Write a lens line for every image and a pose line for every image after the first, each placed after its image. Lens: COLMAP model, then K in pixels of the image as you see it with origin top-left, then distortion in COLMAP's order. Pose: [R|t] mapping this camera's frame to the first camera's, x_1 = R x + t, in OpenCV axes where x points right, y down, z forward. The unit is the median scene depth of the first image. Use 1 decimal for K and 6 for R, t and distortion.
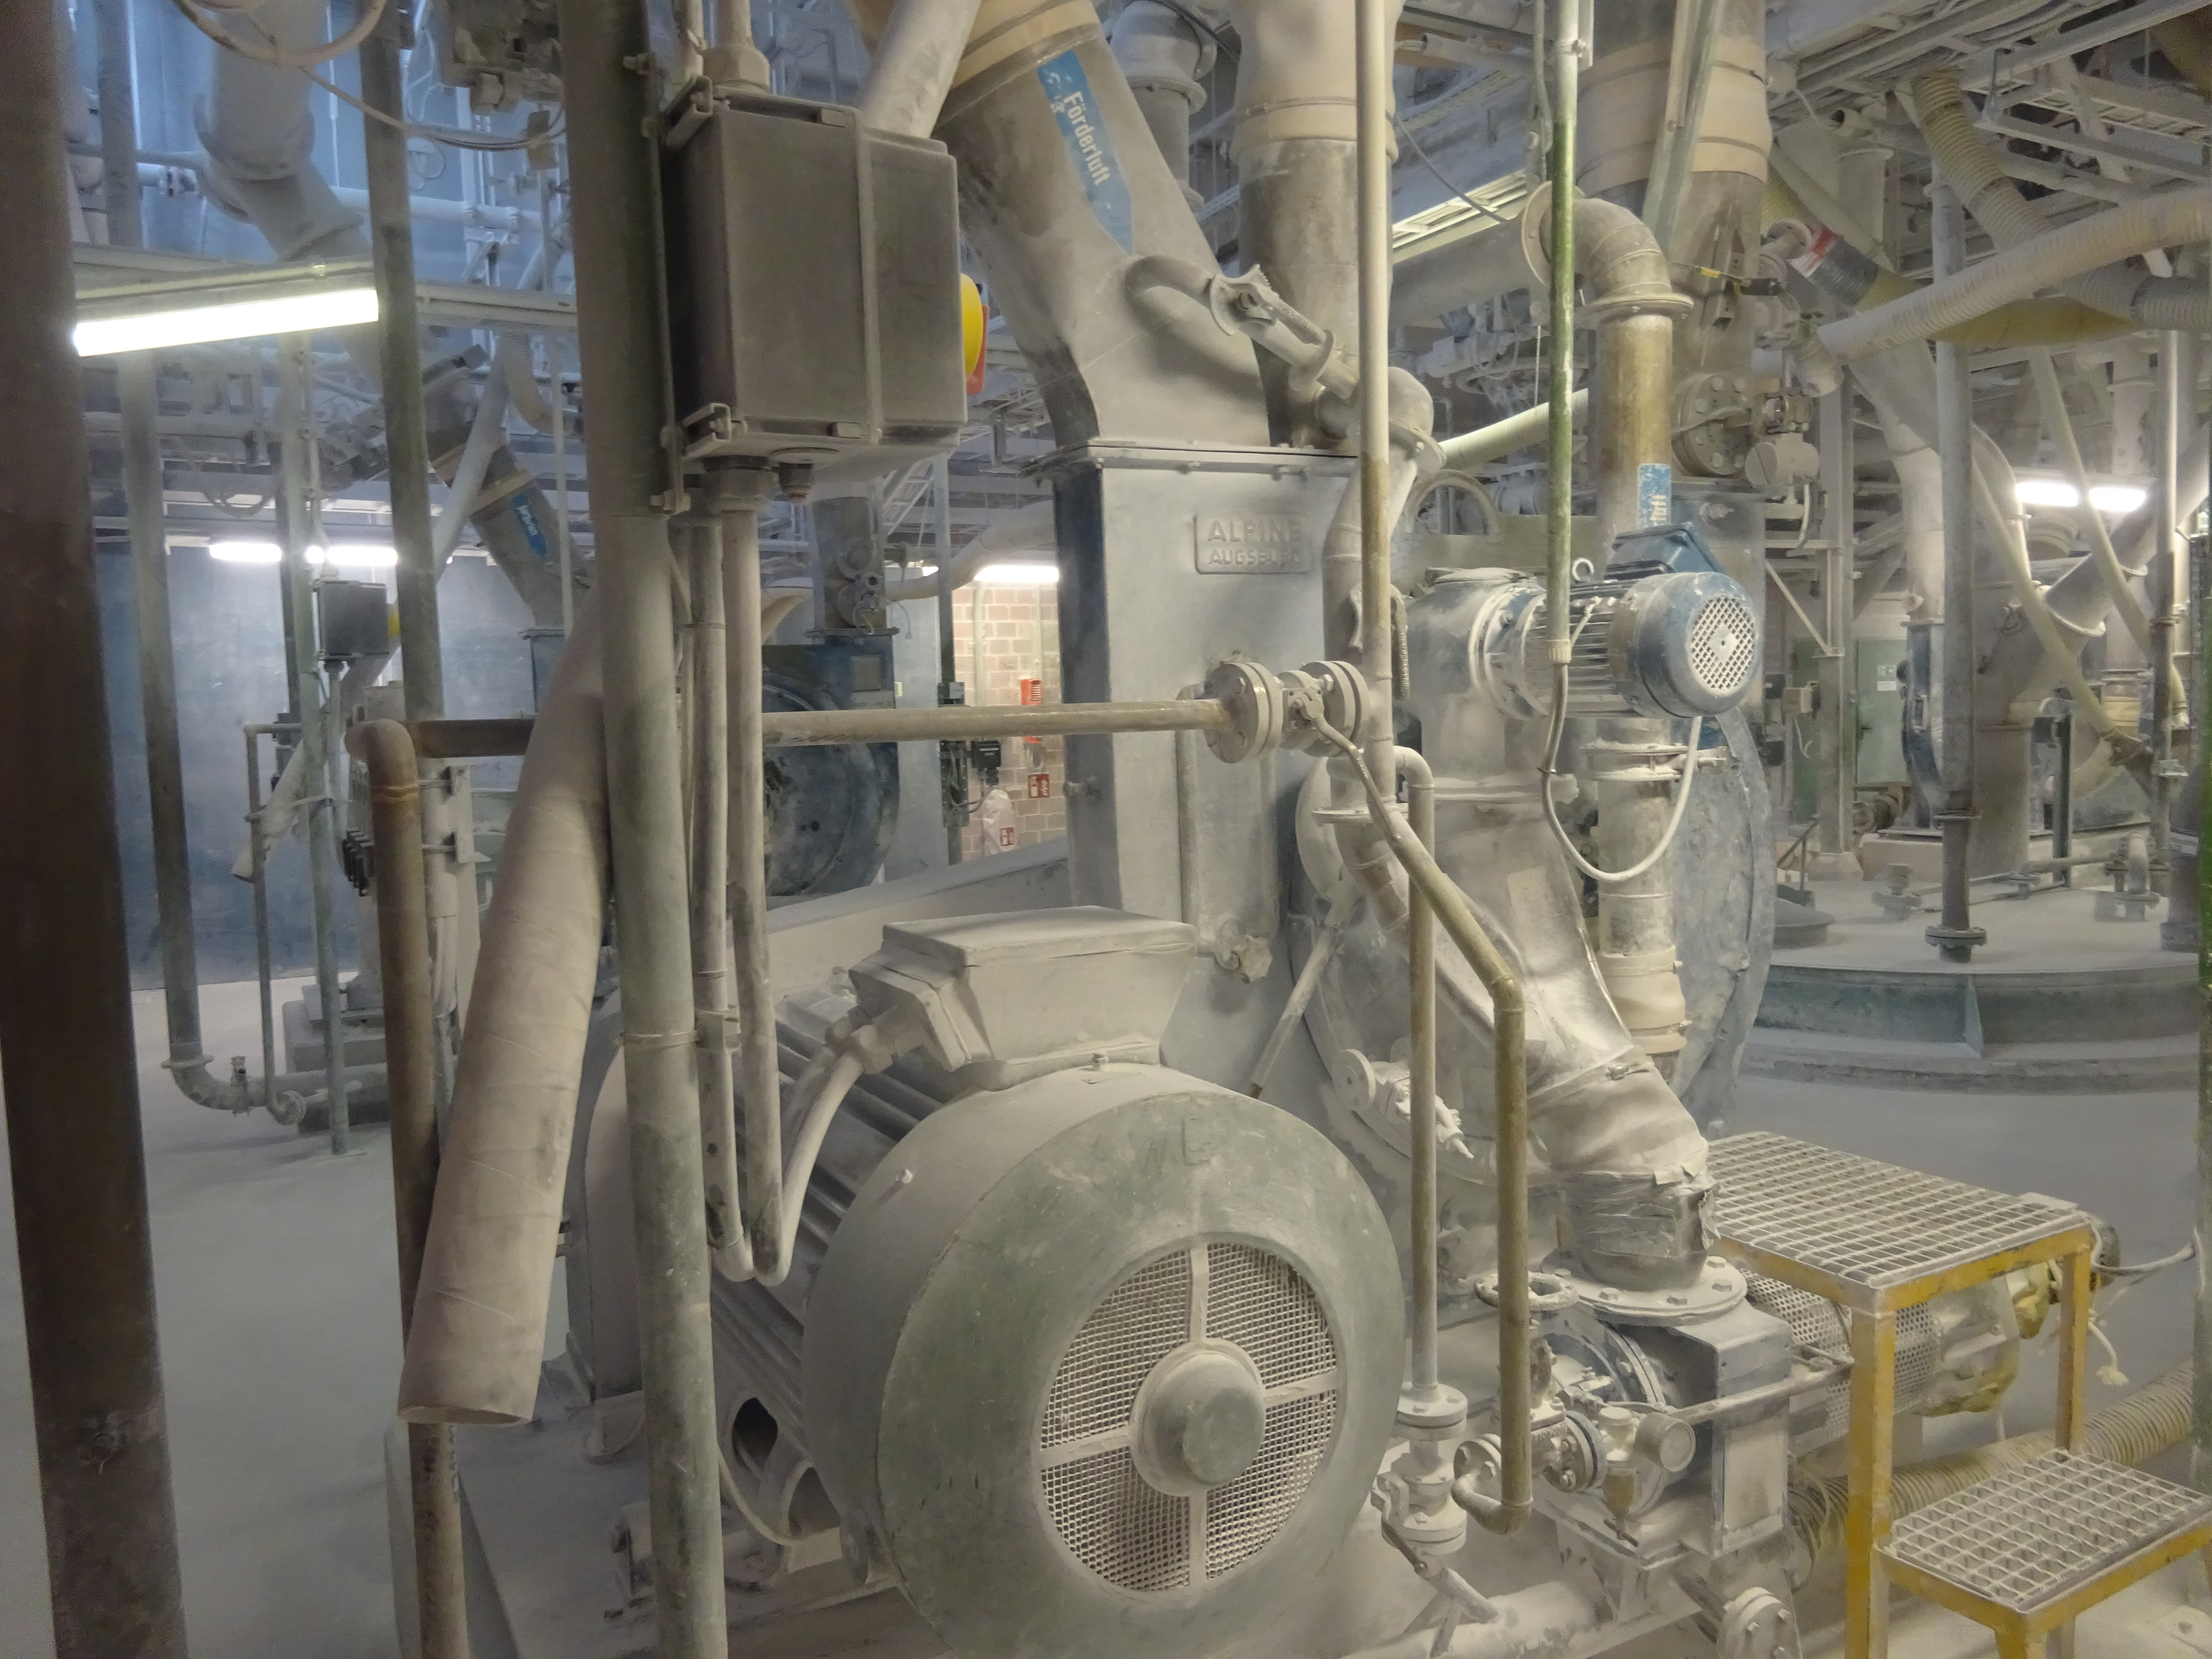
lens RADIAL K [[1597.7, 0, 1106.8], [0, 1597.7, 840.2], [0, 0, 1]] dist [0.001803, -0.000365]
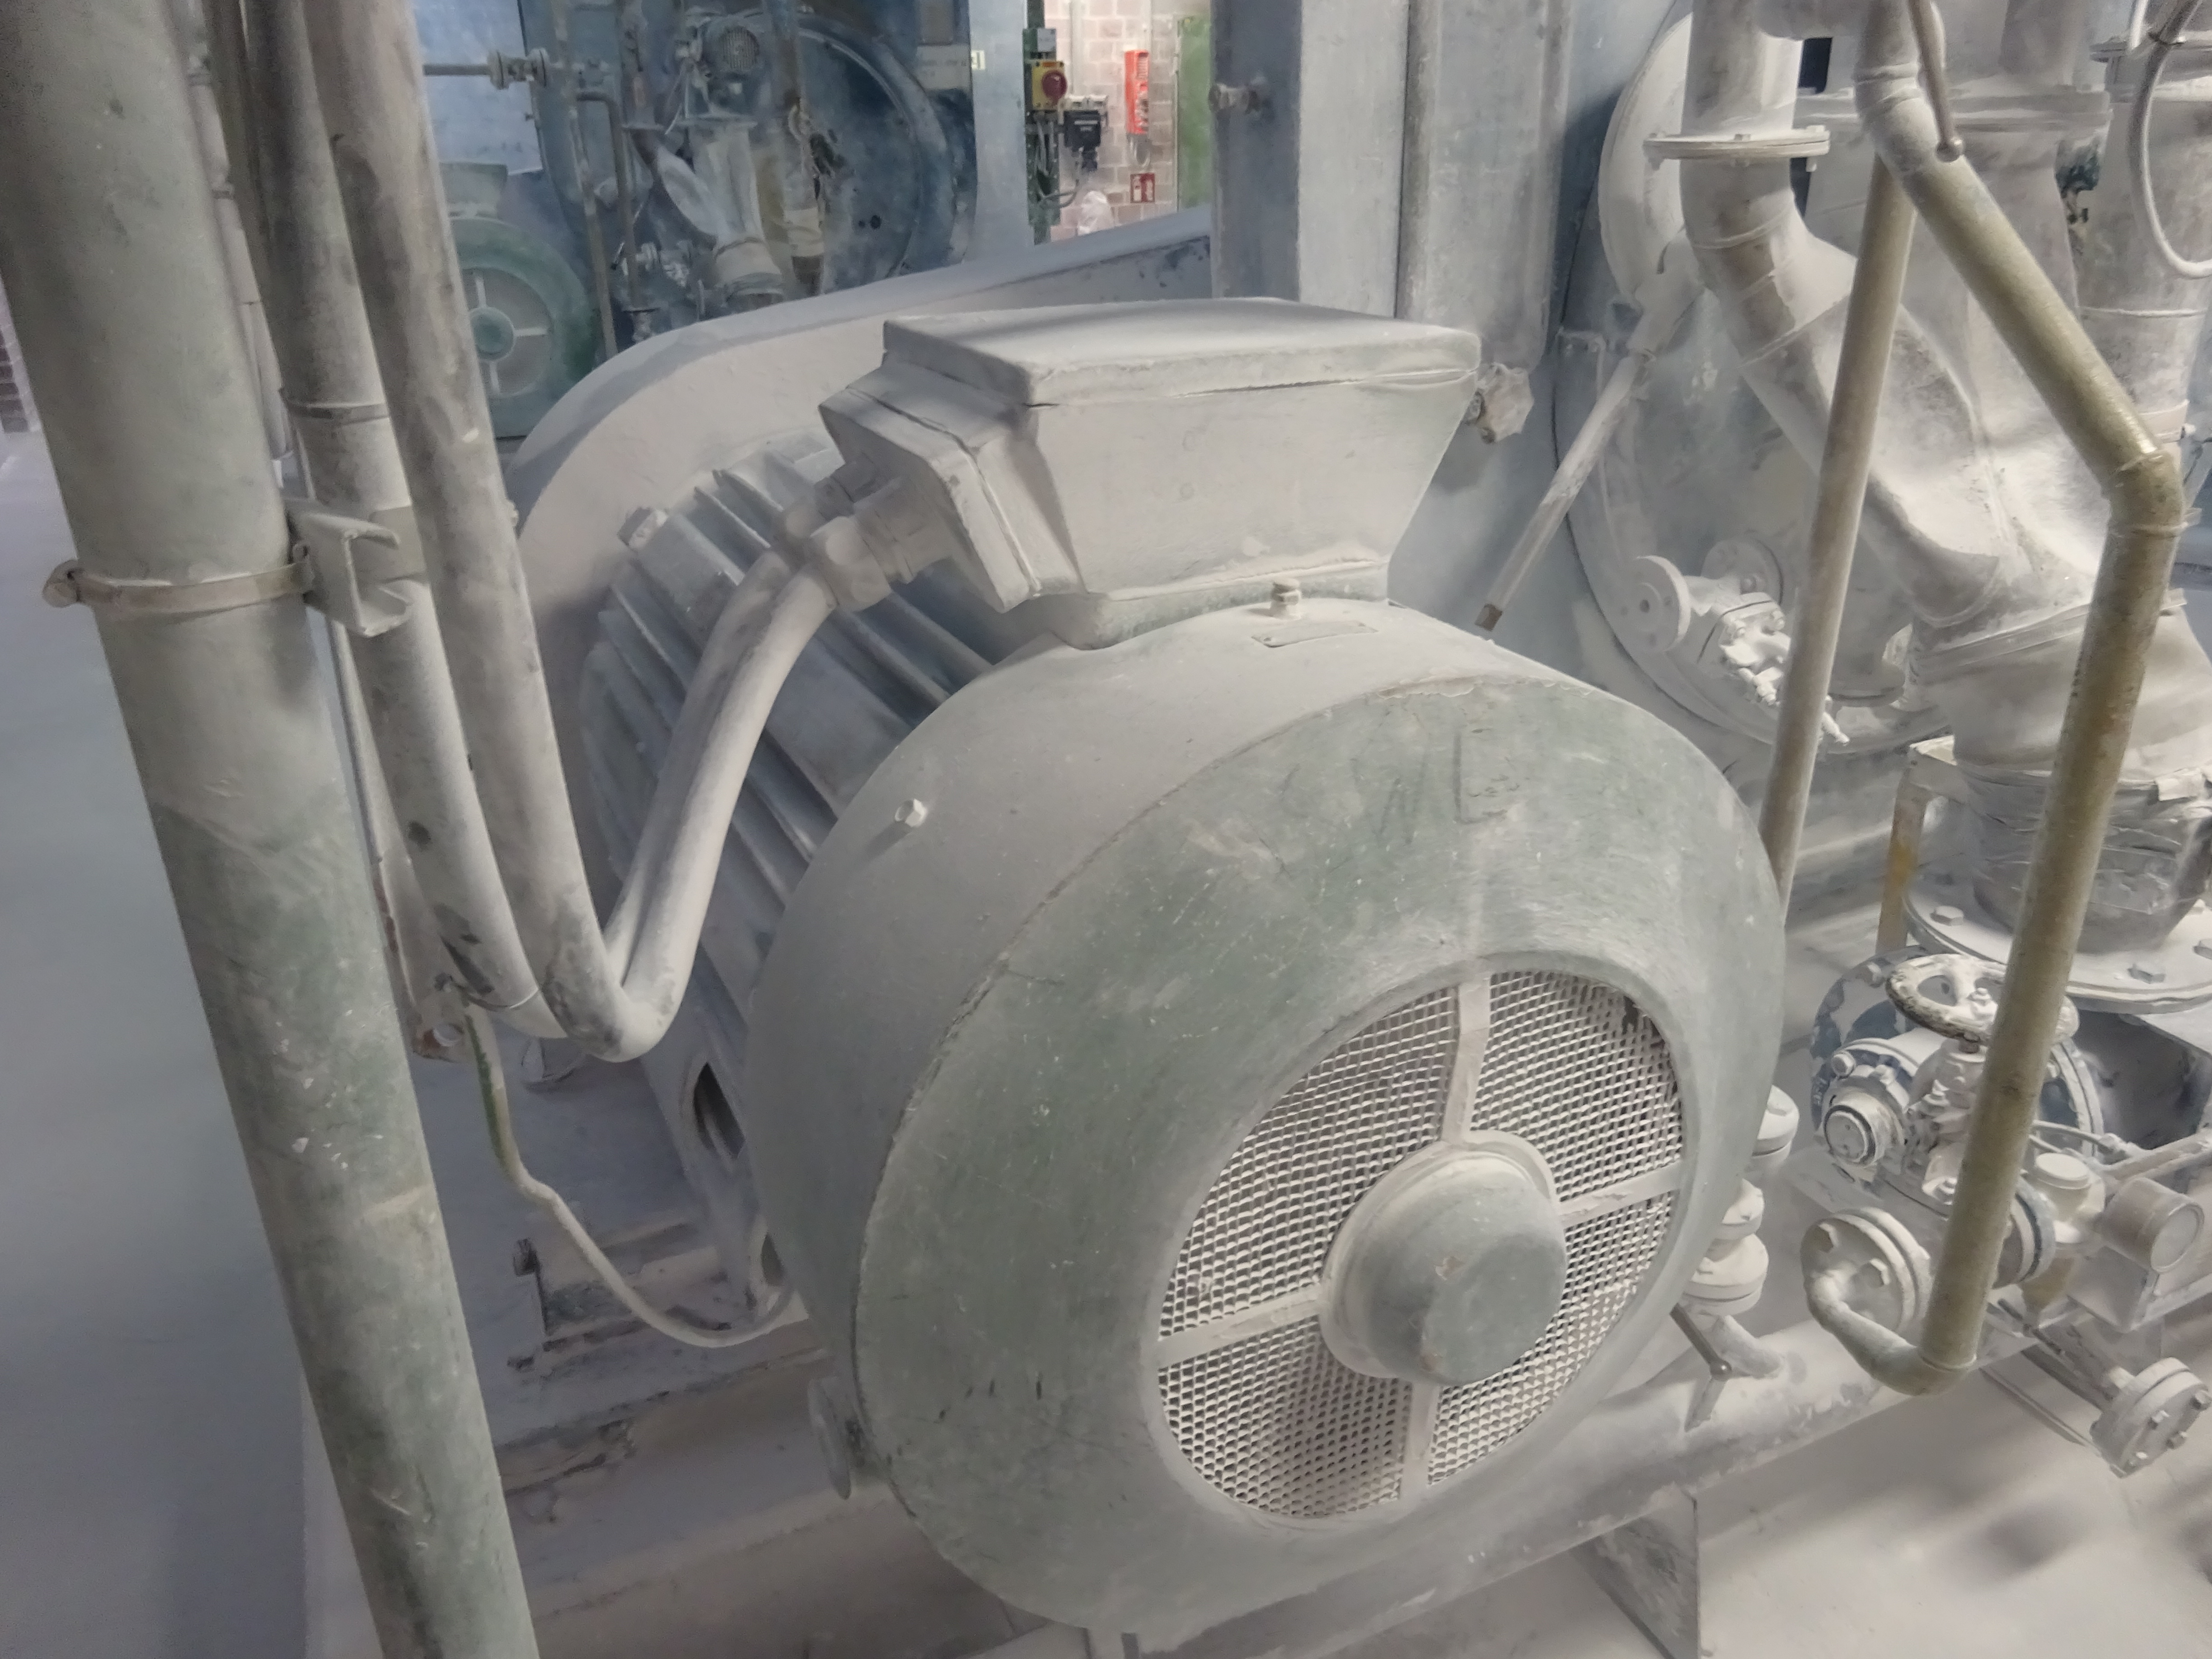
lens RADIAL K [[1597.7, 0, 1106.8], [0, 1597.7, 840.2], [0, 0, 1]] dist [0.001803, -0.000365]
pose [[0.997942, 0.040421, -0.049786, -0.033336], [-0.021173, 0.940484, 0.339178, 0.036045], [0.060532, -0.337425, 0.939404, 0.471866]]
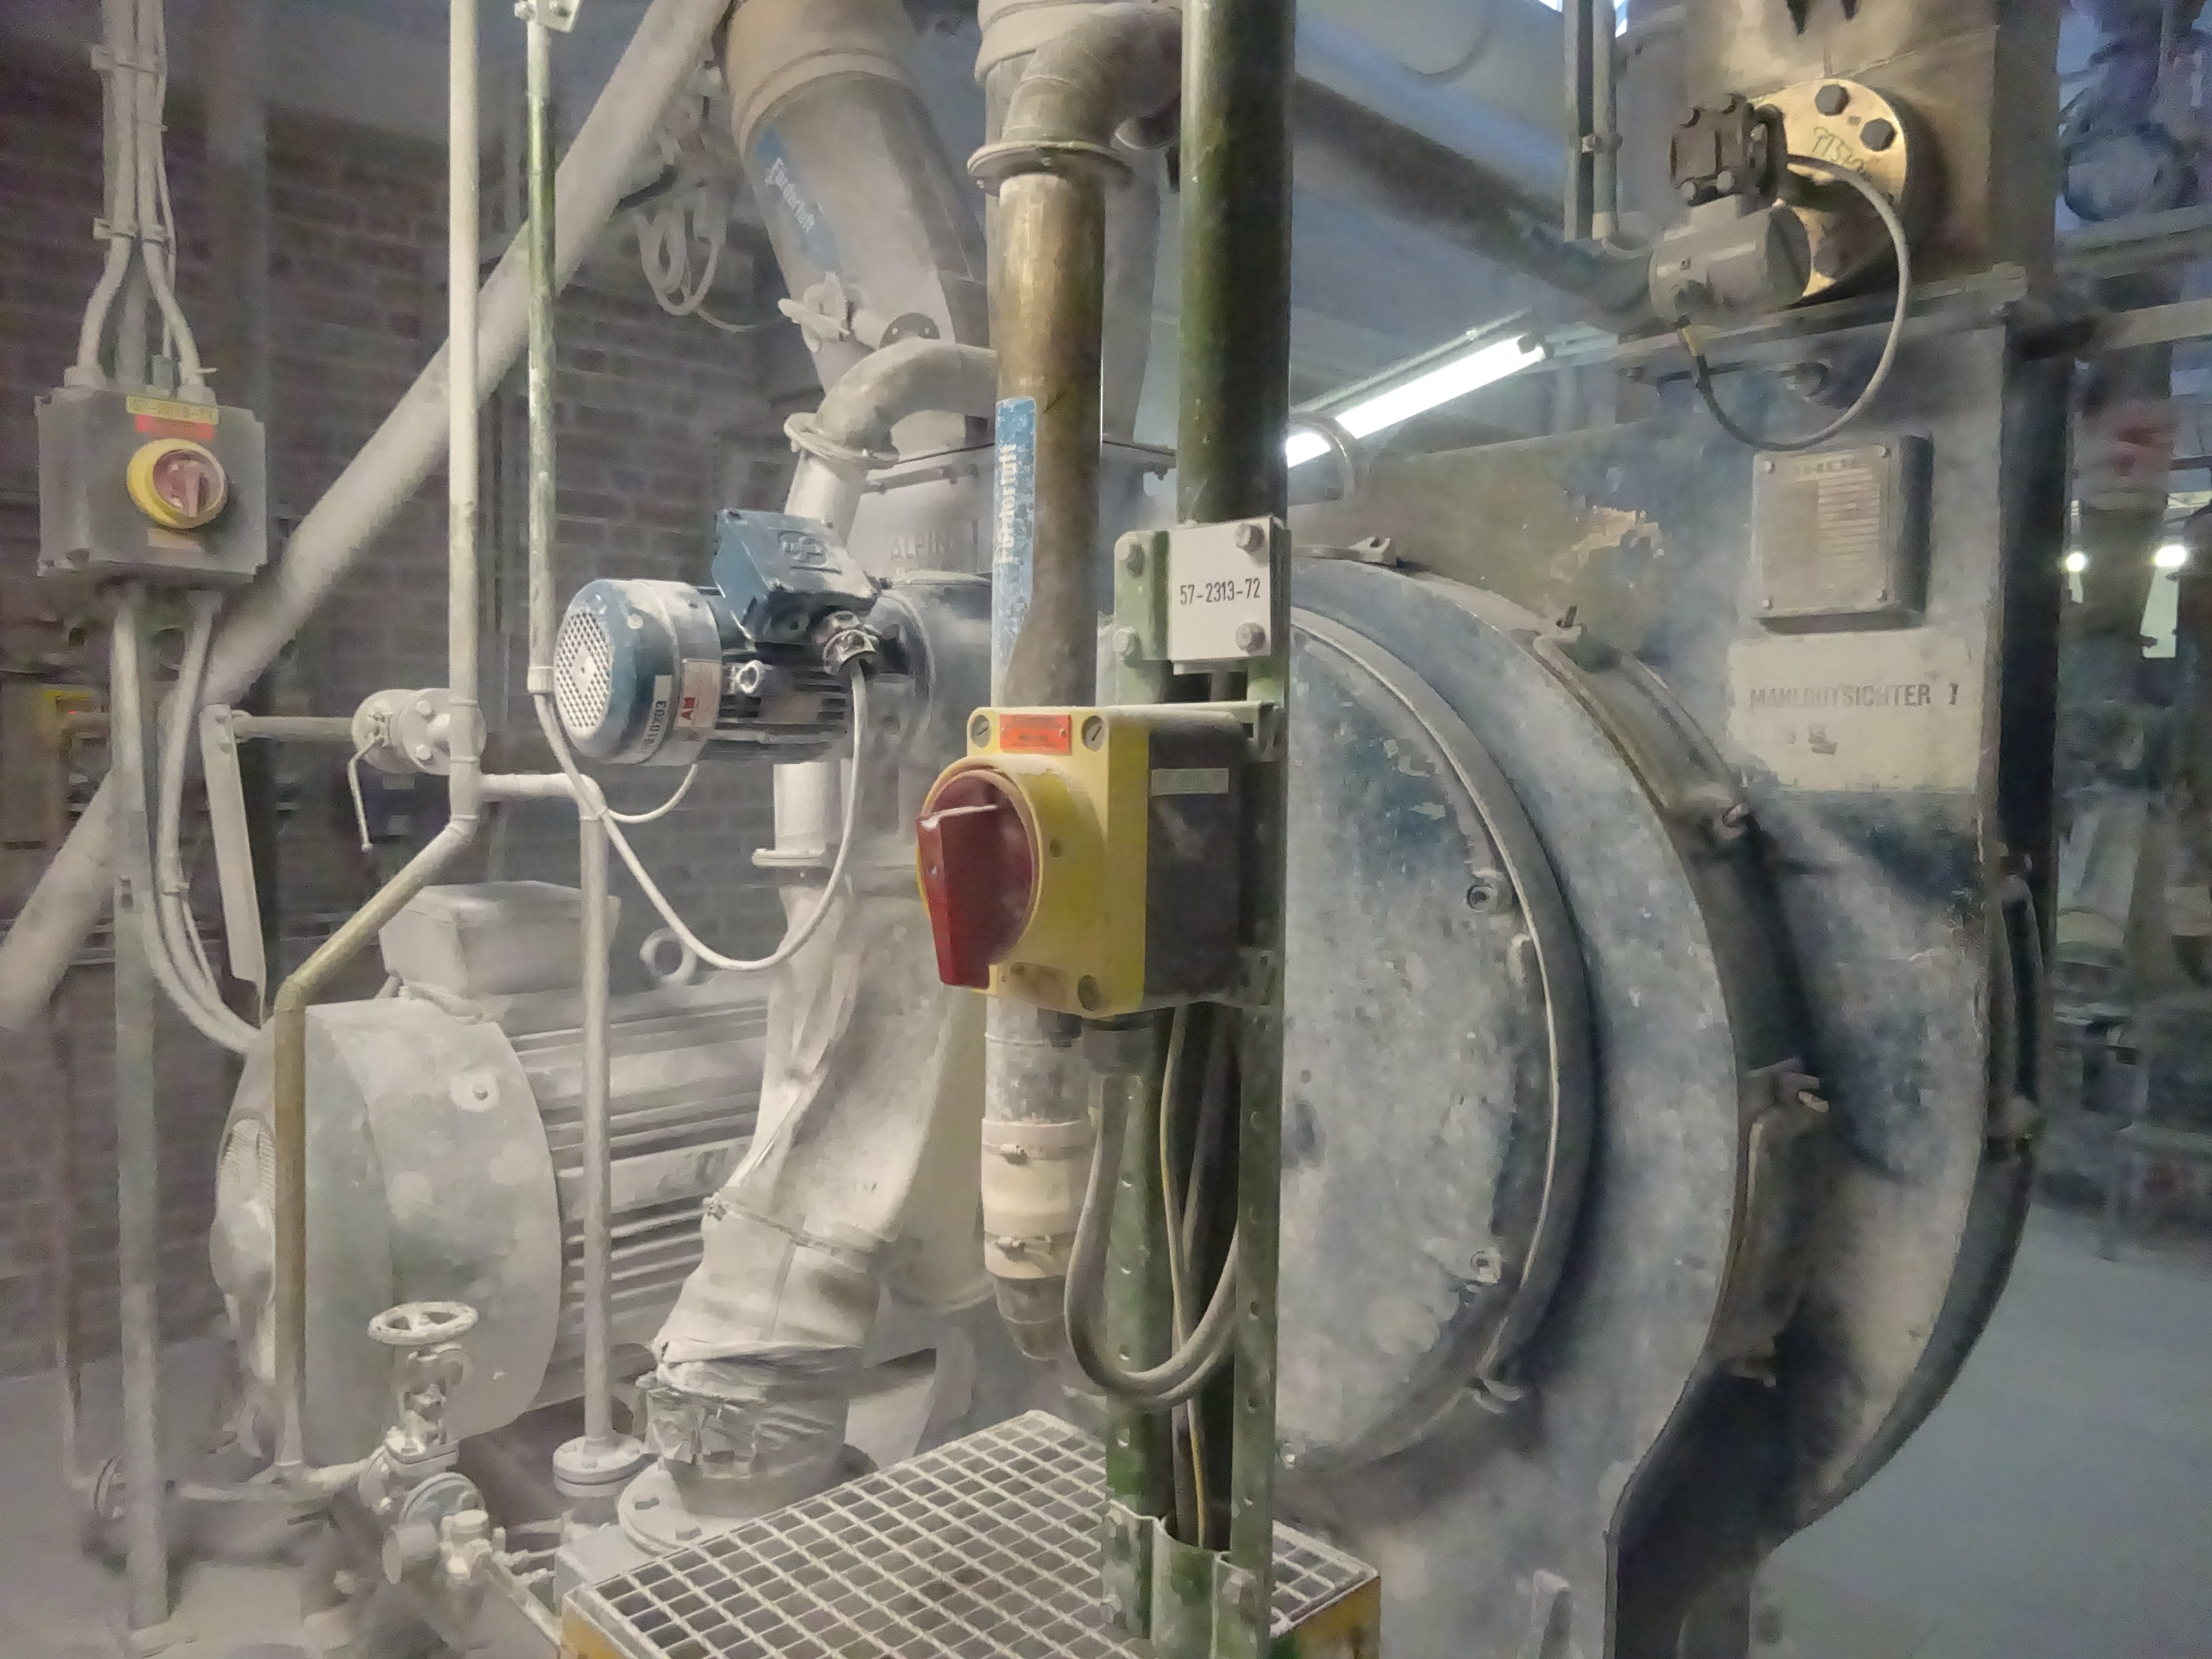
lens RADIAL K [[1597.7, 0, 1106.8], [0, 1597.7, 840.2], [0, 0, 1]] dist [0.001803, -0.000365]
pose [[0.267545, 0.098256, -0.958522, 1.238375], [-0.107189, 0.991648, 0.071732, -0.126671], [0.957565, 0.083551, 0.275843, 1.056705]]
